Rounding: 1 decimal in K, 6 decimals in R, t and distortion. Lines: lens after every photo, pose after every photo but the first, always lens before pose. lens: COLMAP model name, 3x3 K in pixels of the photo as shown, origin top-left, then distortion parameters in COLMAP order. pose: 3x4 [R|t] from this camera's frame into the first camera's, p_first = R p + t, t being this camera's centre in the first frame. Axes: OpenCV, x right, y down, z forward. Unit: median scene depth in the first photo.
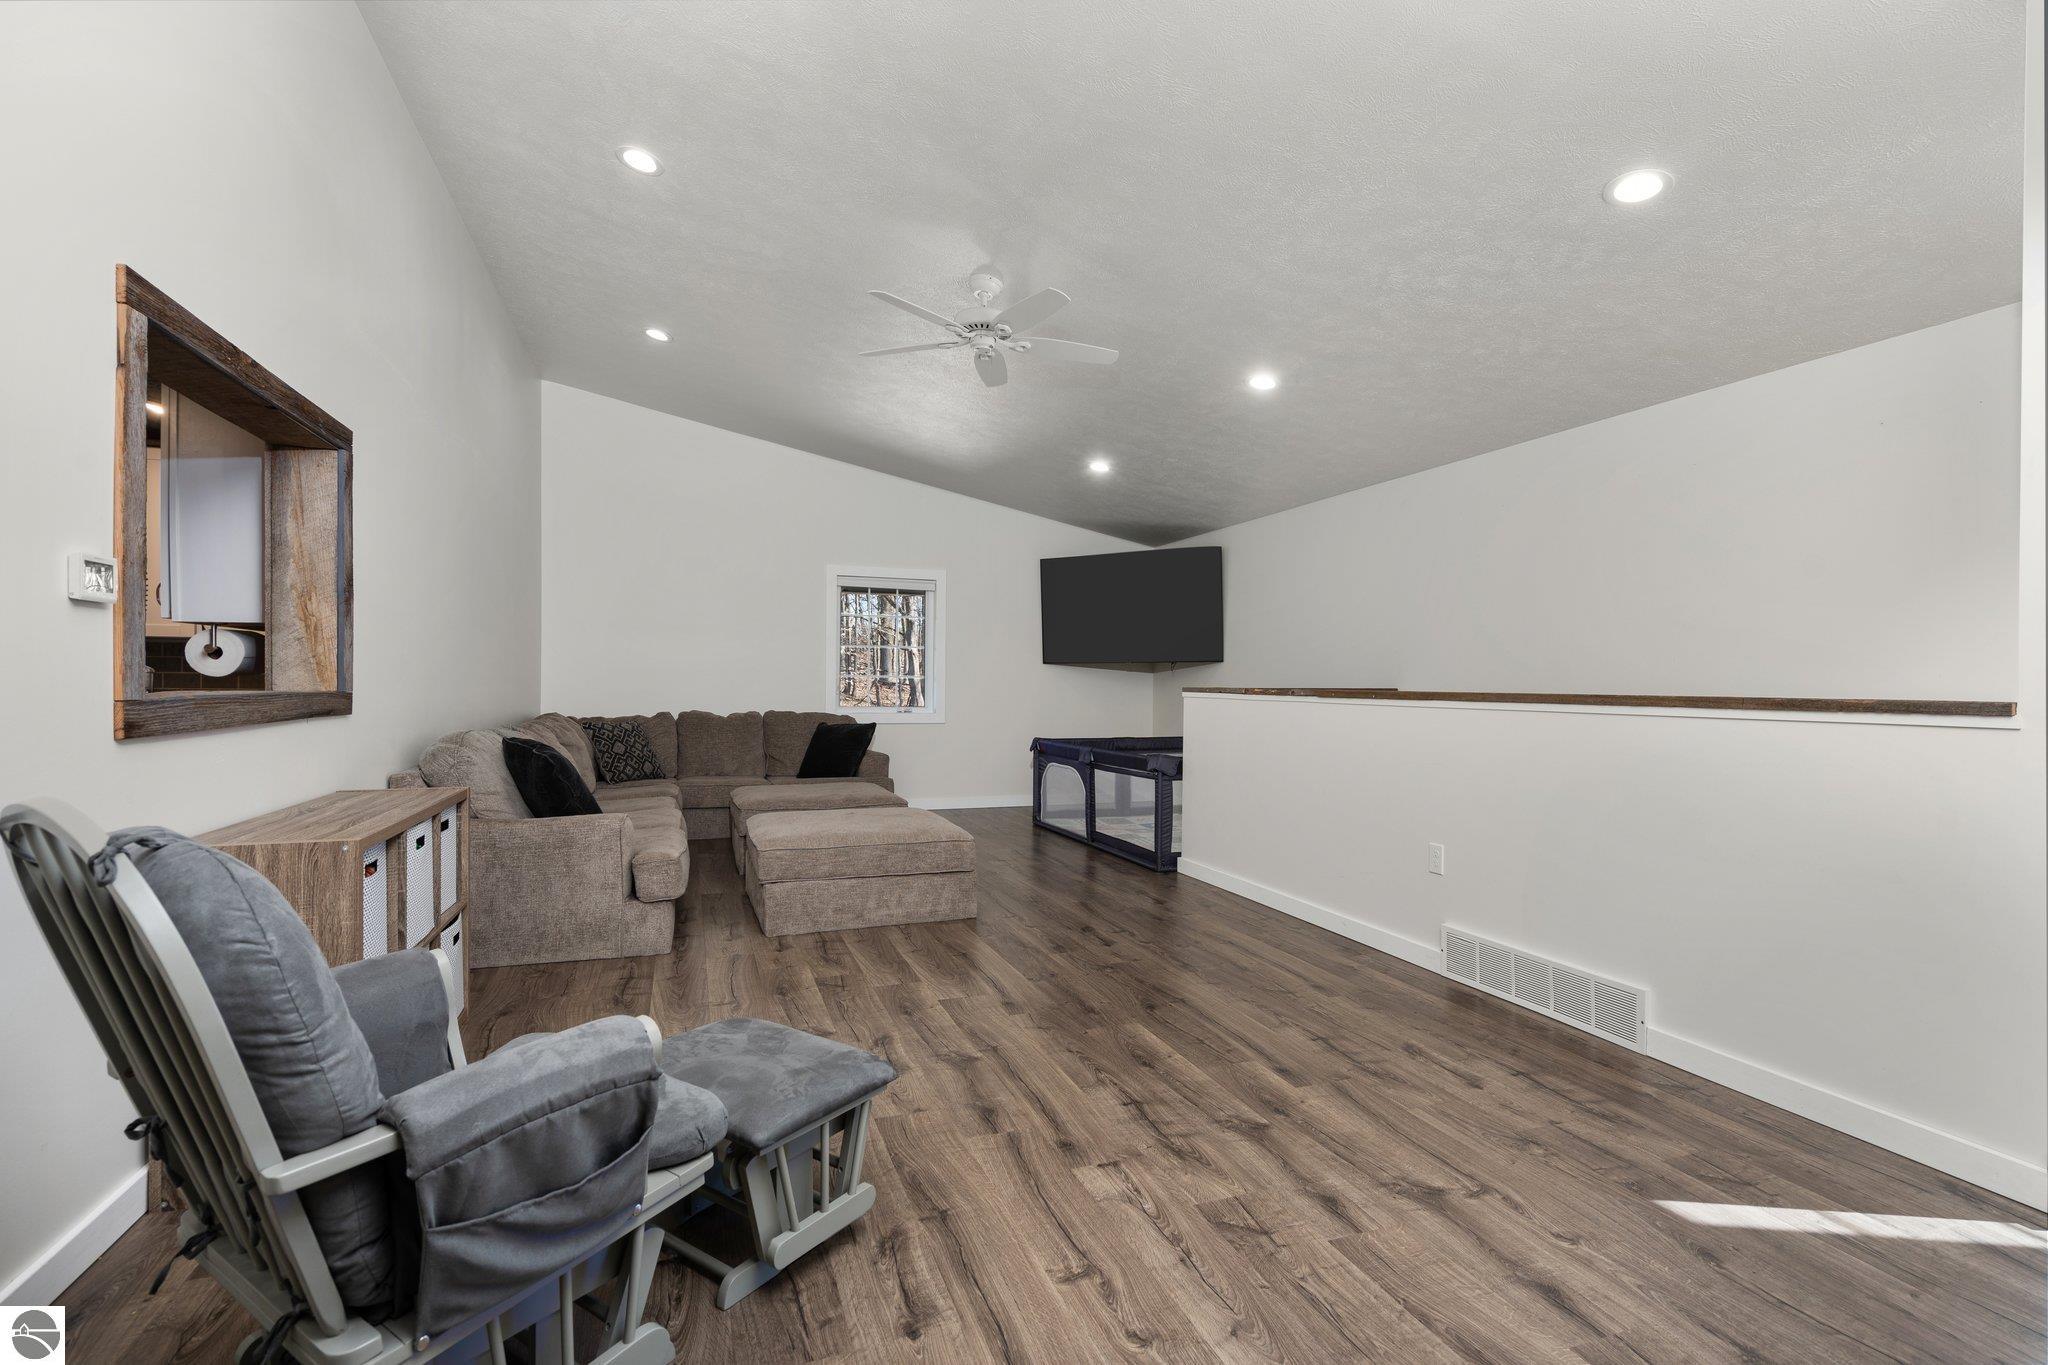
lens RADIAL K [[926.4, 0, 1015.0], [0, 926.4, 679.3], [0, 0, 1]] dist [-0.002141, 0.000425]
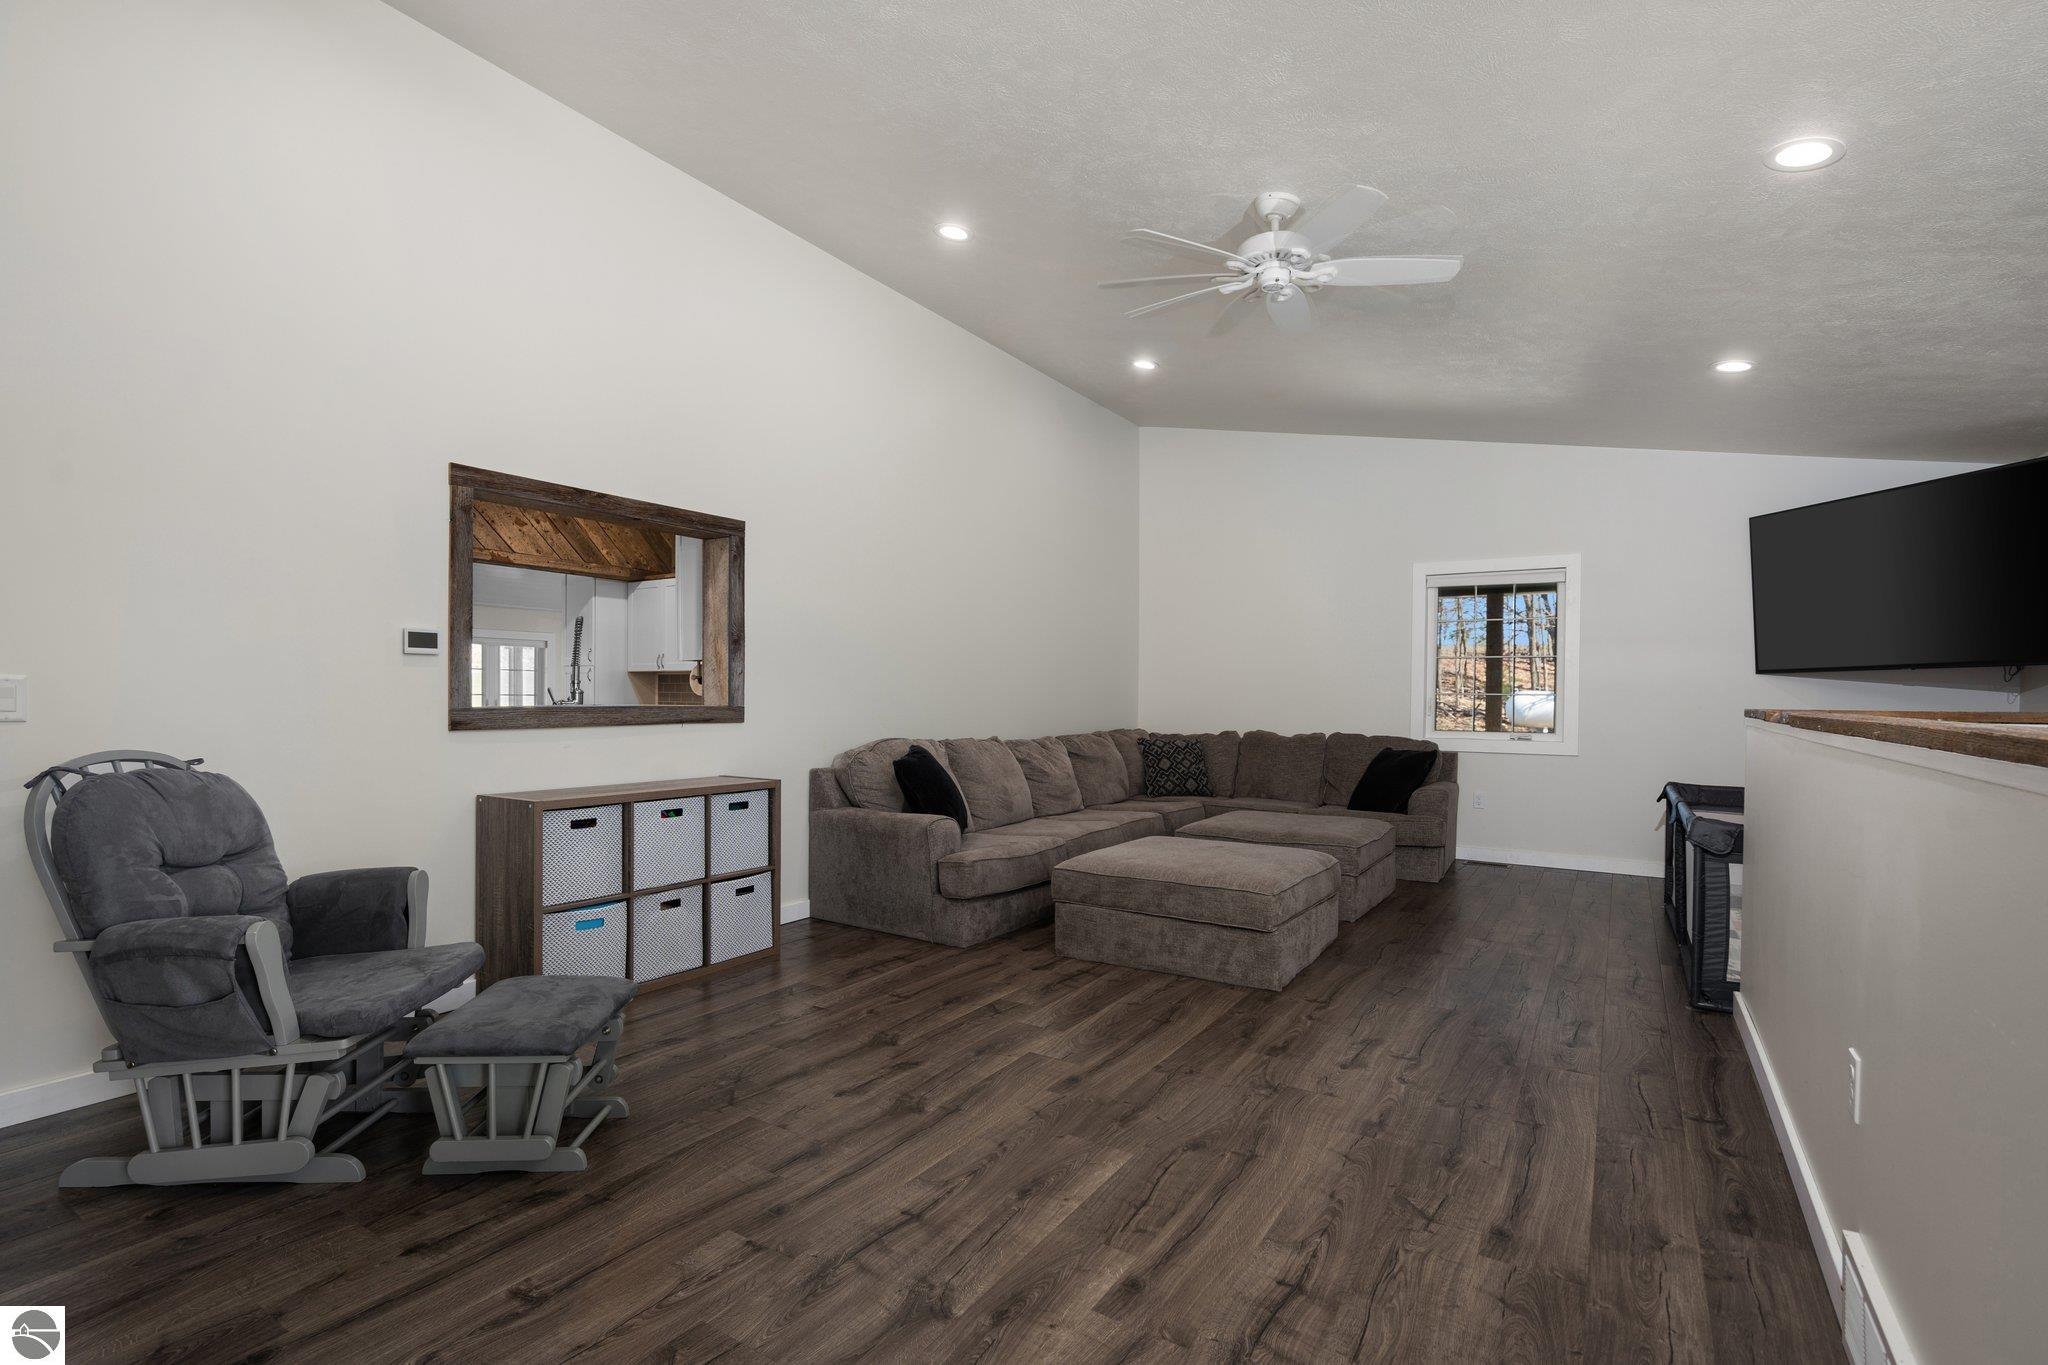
lens RADIAL K [[941.3, 0, 1013.5], [0, 941.3, 695.4], [0, 0, 1]] dist [-0.002085, 0.000454]
pose [[0.606980, -0.004427, -0.794705, 0.571019], [0.000786, 0.999987, -0.004970, 0.003860], [0.794717, 0.002392, 0.606976, 0.387287]]
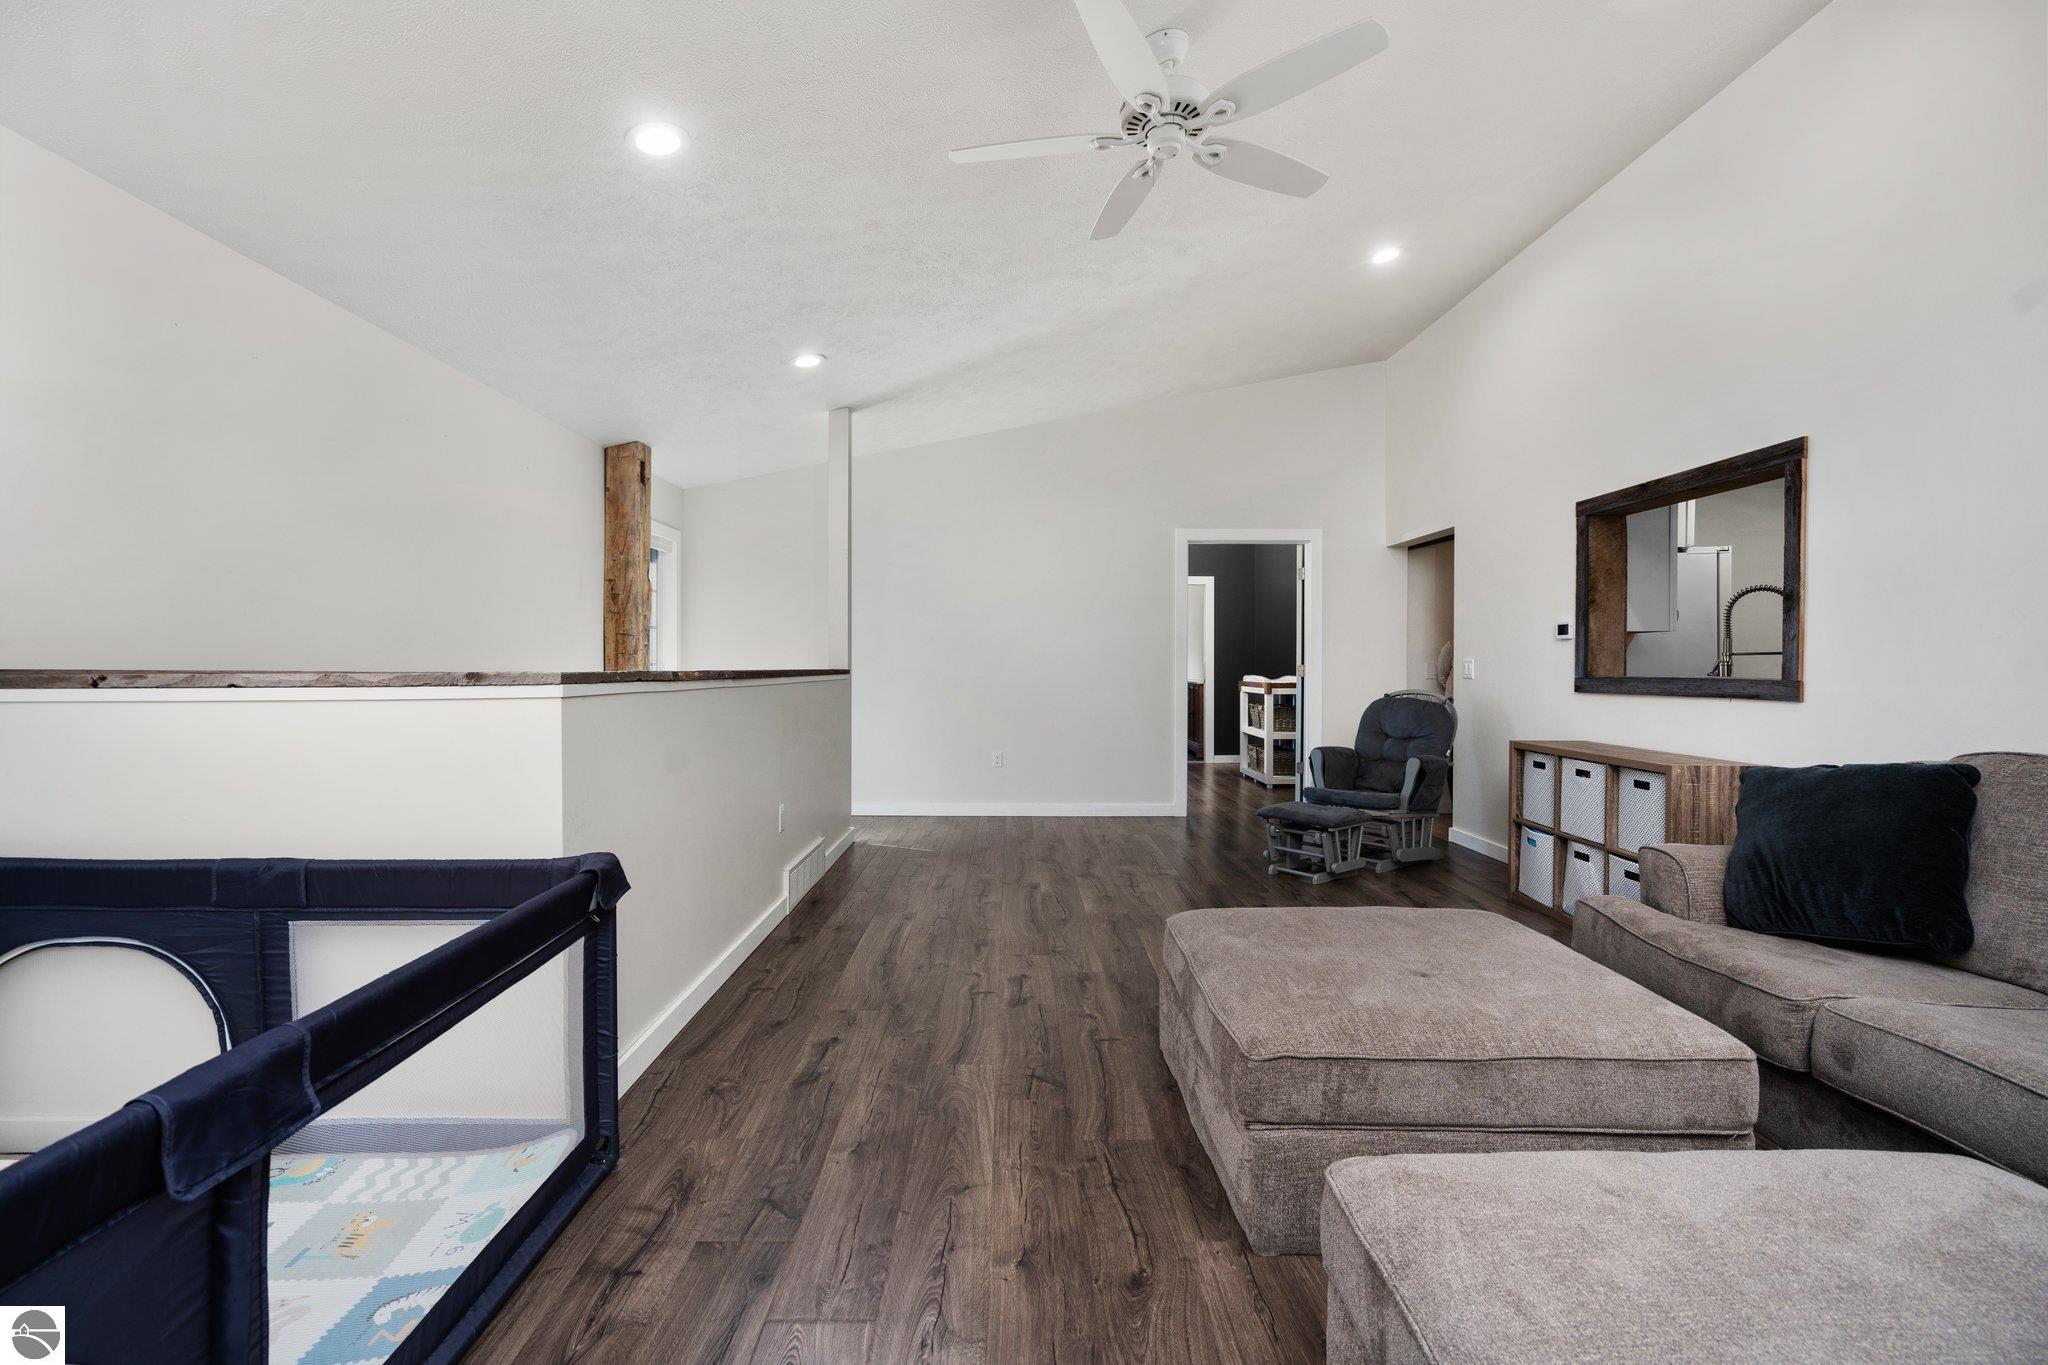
lens RADIAL K [[926.4, 0, 1015.0], [0, 926.4, 679.3], [0, 0, 1]] dist [-0.002141, 0.000425]
pose [[-0.943125, -0.015038, 0.332097, -0.183795], [-0.010739, 0.999833, 0.014774, 0.004869], [-0.332264, 0.010368, -0.943129, 1.957603]]
